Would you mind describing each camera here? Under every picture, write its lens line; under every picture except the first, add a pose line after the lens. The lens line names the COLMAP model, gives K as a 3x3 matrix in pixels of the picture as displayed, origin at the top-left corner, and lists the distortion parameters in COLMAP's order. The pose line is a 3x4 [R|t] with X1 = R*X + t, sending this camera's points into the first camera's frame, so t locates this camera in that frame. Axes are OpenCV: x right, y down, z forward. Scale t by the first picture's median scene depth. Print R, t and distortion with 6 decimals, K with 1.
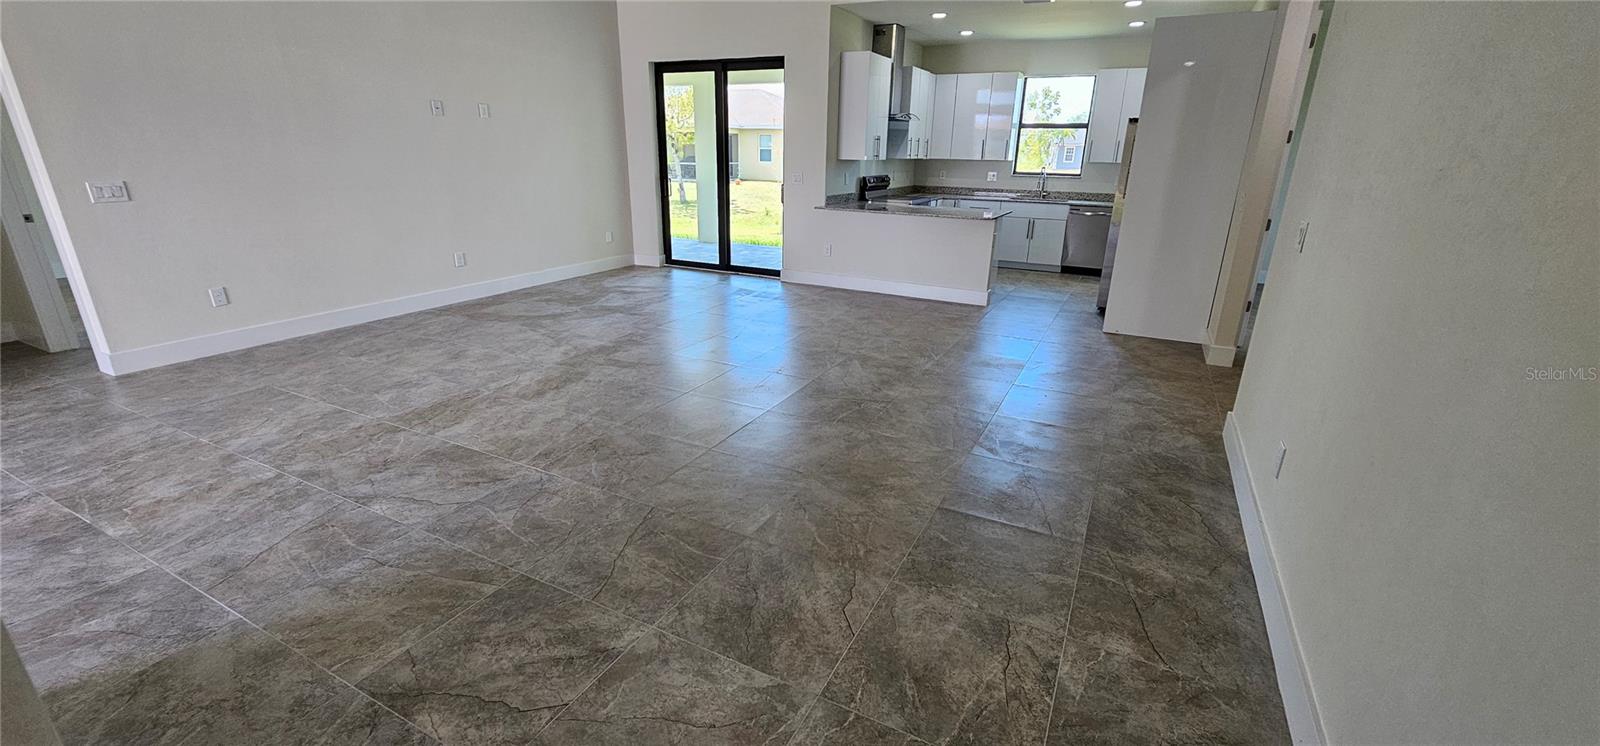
lens RADIAL K [[651.8, 0, 804.3], [0, 651.8, 369.0], [0, 0, 1]] dist [0.001023, -0.001183]
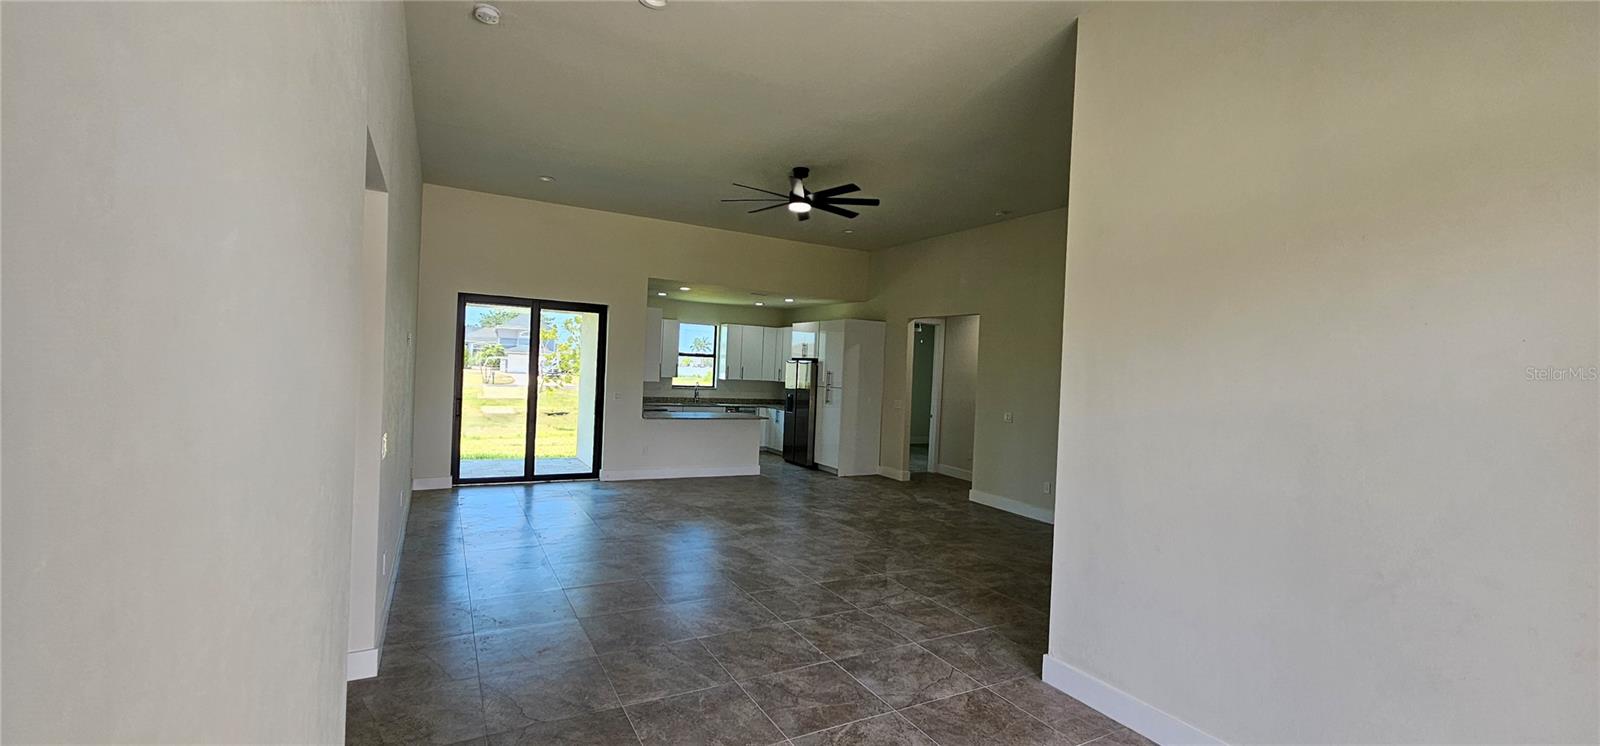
lens RADIAL K [[651.8, 0, 793.7], [0, 651.8, 374.2], [0, 0, 1]] dist [0.001023, -0.001183]
pose [[0.565714, -0.002200, 0.824599, -1.433080], [0.232525, 0.959841, -0.156962, -0.099333], [-0.791138, 0.280535, 0.543507, 0.072046]]
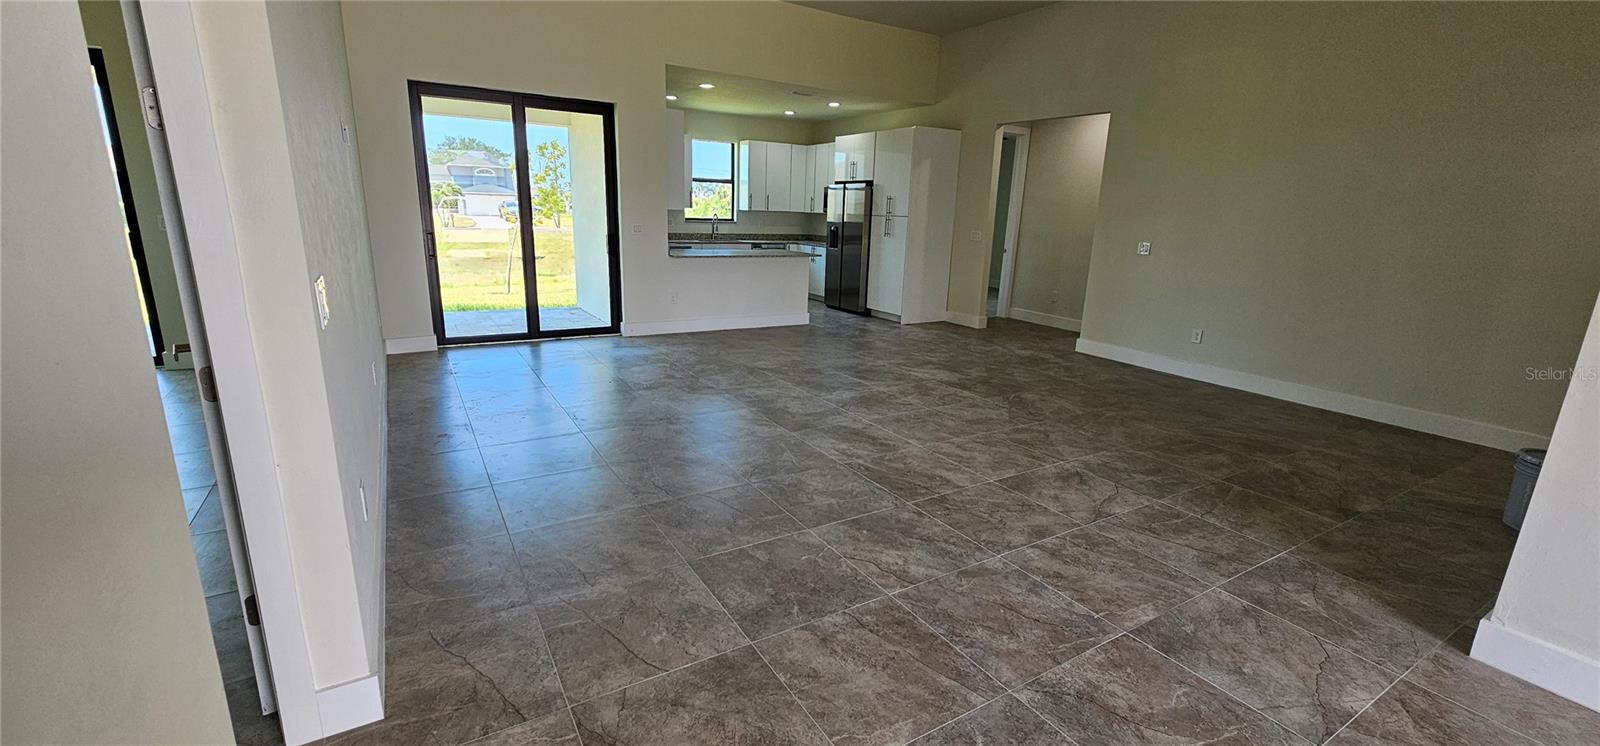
lens RADIAL K [[651.8, 0, 797.2], [0, 651.8, 375.1], [0, 0, 1]] dist [0.001023, -0.001183]
pose [[0.527115, -0.210720, 0.823254, -1.232080], [0.249597, 0.964430, 0.087043, -0.180638], [-0.812312, 0.159600, 0.560960, 0.499648]]
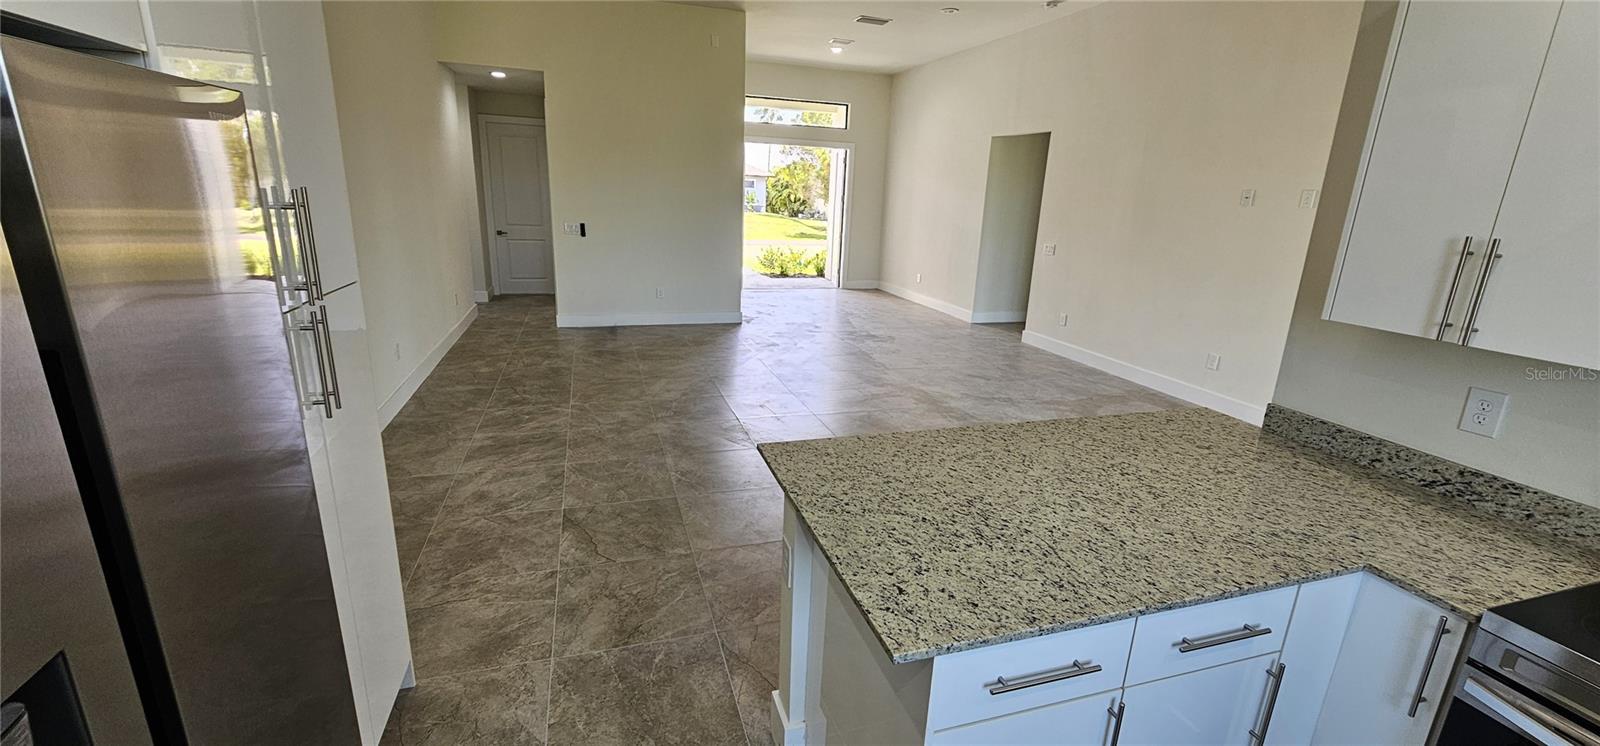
lens RADIAL K [[651.8, 0, 809.8], [0, 651.8, 372.6], [0, 0, 1]] dist [0.001023, -0.001183]
pose [[-0.700515, 0.145812, -0.698582, 0.716034], [-0.276868, 0.846699, 0.454362, -0.607983], [0.657740, 0.511702, -0.552755, 1.701204]]
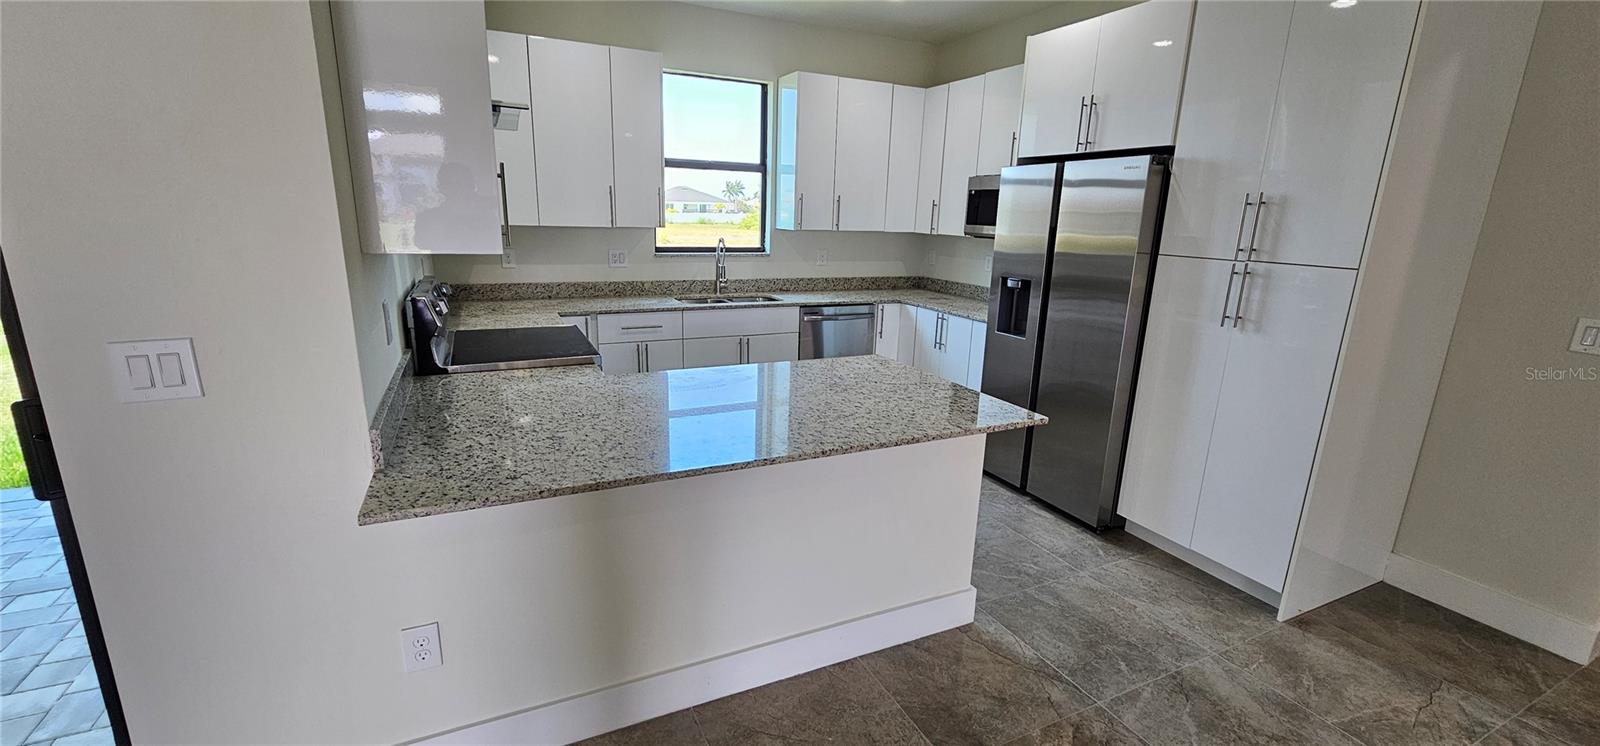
lens RADIAL K [[651.8, 0, 799.9], [0, 651.8, 376.9], [0, 0, 1]] dist [0.001023, -0.001183]
pose [[0.600645, -0.194952, 0.775383, -0.075520], [0.236182, 0.969800, 0.060877, -0.436107], [-0.763835, 0.146566, 0.628550, 1.263829]]
